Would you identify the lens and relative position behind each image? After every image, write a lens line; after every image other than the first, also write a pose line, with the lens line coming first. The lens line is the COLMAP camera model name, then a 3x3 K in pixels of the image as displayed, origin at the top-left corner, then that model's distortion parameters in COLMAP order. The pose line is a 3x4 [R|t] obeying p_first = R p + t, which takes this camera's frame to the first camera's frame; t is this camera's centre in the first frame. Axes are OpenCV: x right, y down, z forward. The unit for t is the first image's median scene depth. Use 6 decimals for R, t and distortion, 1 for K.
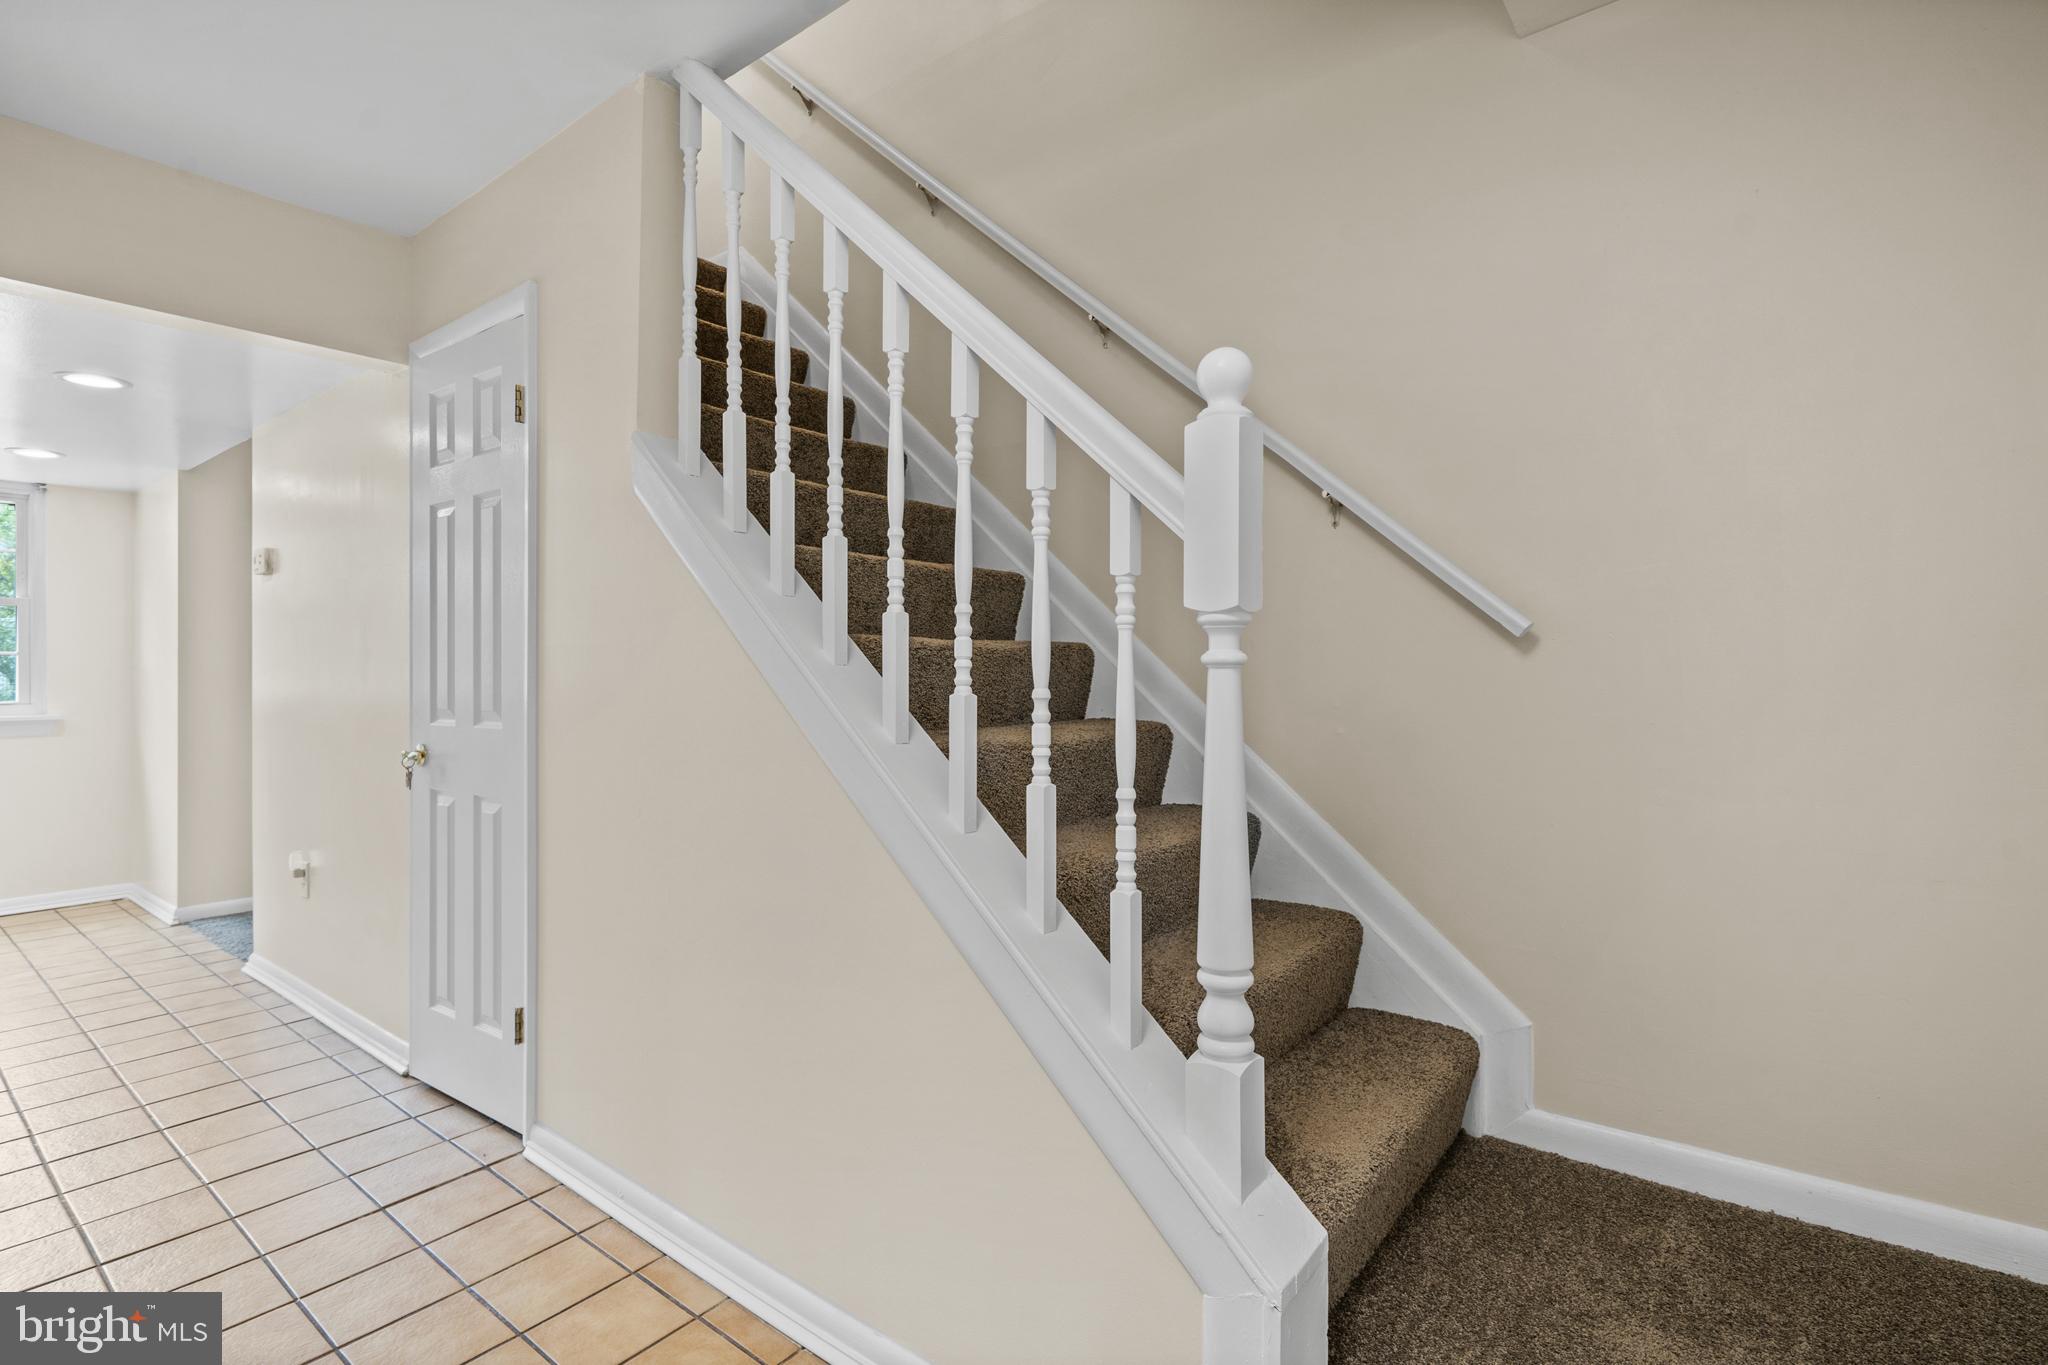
lens RADIAL K [[980.7, 0, 1022.4], [0, 980.7, 674.3], [0, 0, 1]] dist [-0.002260, 0.000066]
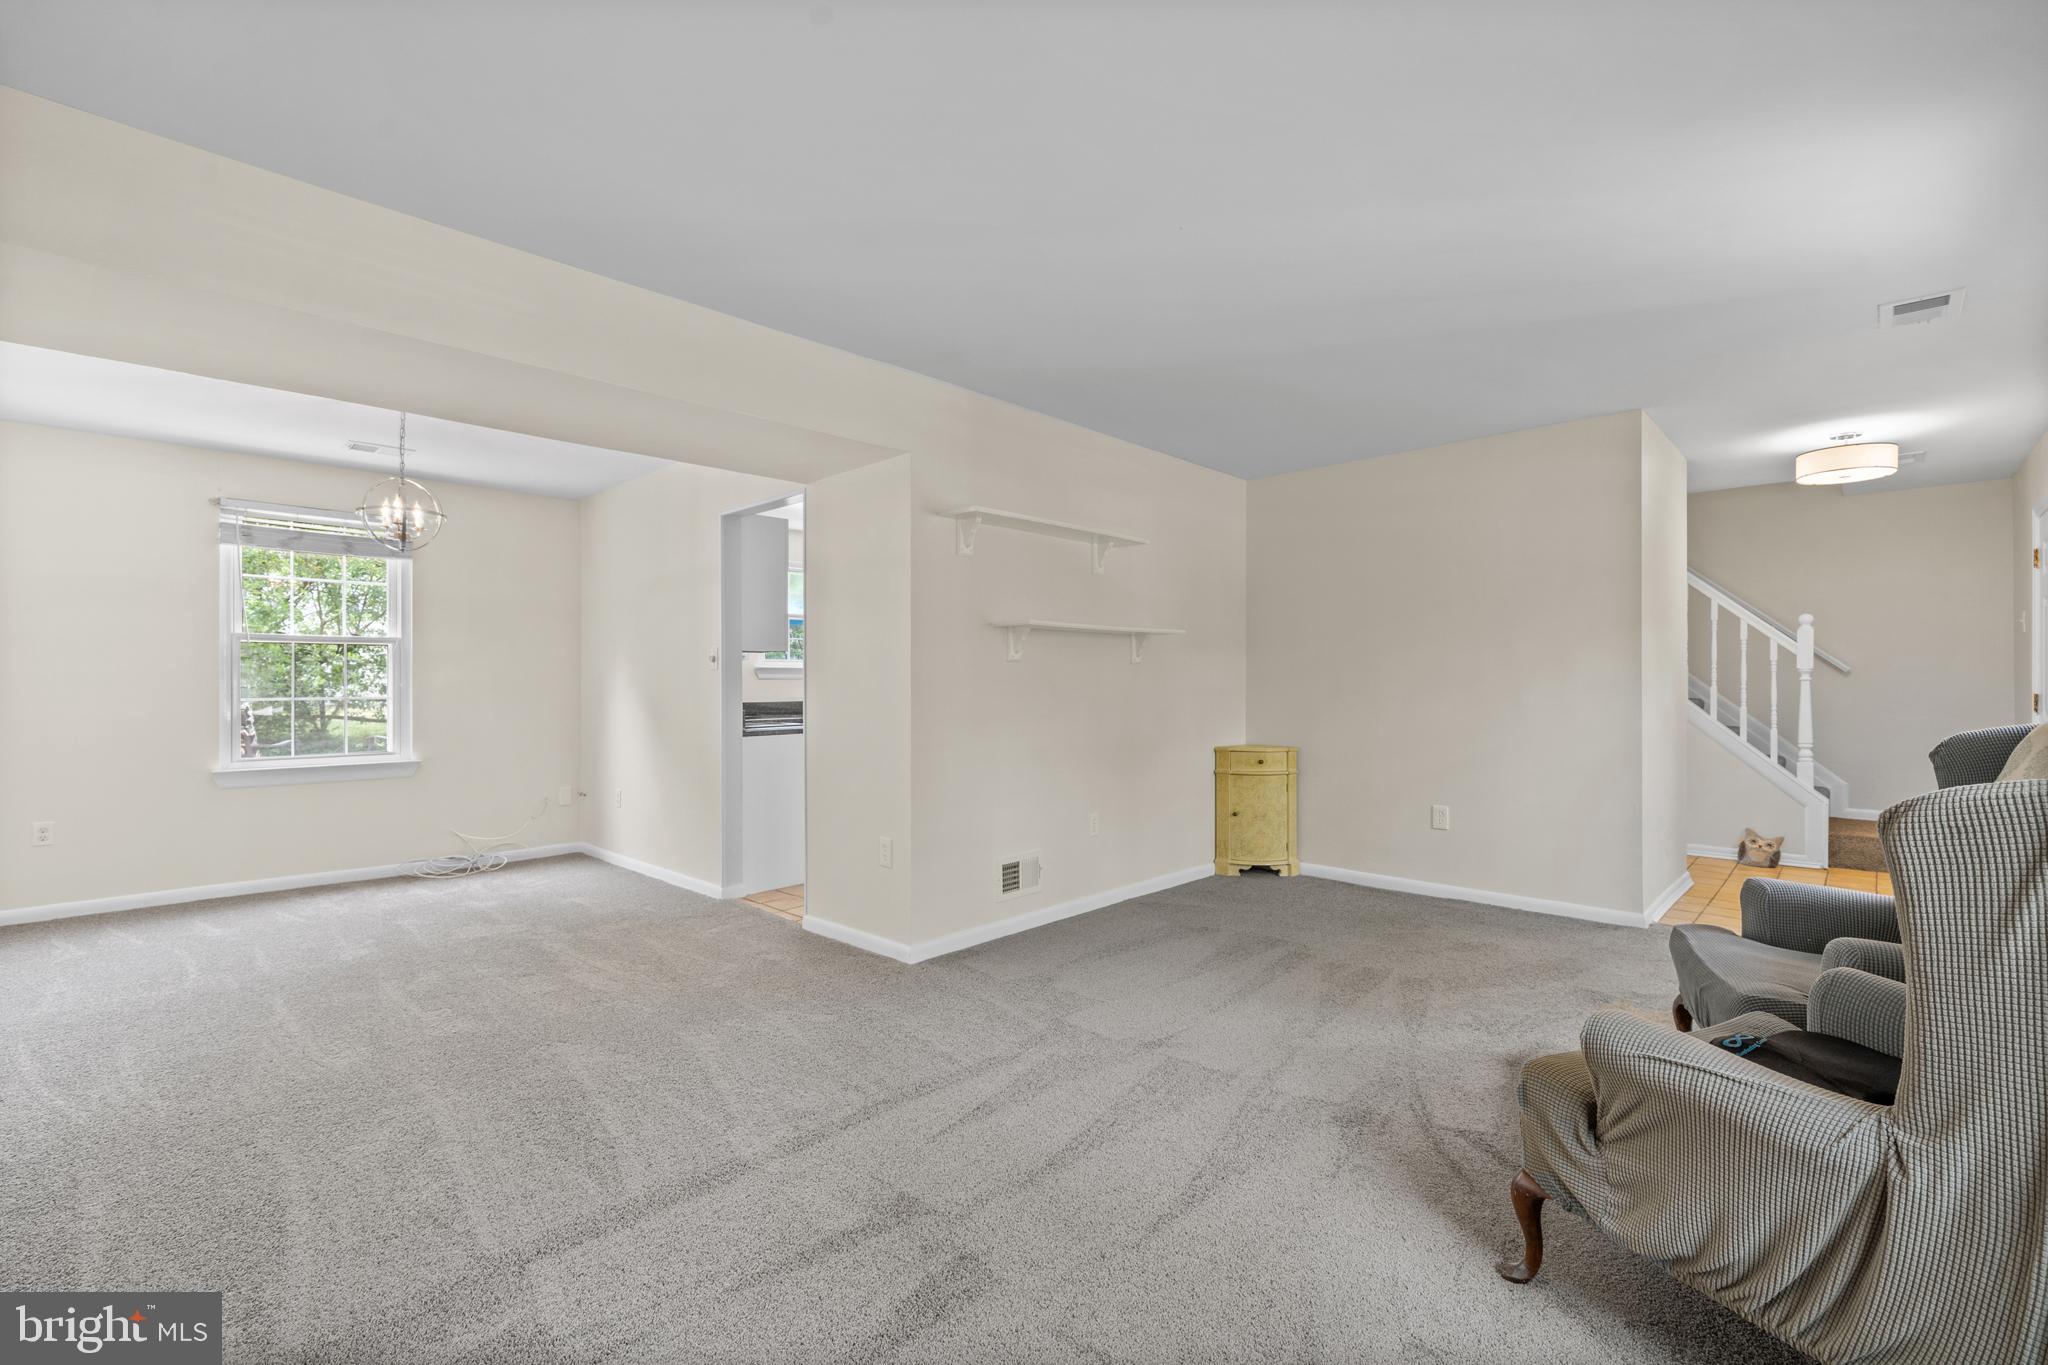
lens RADIAL K [[883.3, 0, 1023.8], [0, 883.3, 691.4], [0, 0, 1]] dist [0.007751, -0.000755]
pose [[0.995655, 0.003648, -0.093046, -2.810158], [-0.003457, 0.999992, 0.002206, 0.041868], [0.093054, -0.001875, 0.995659, -3.232085]]
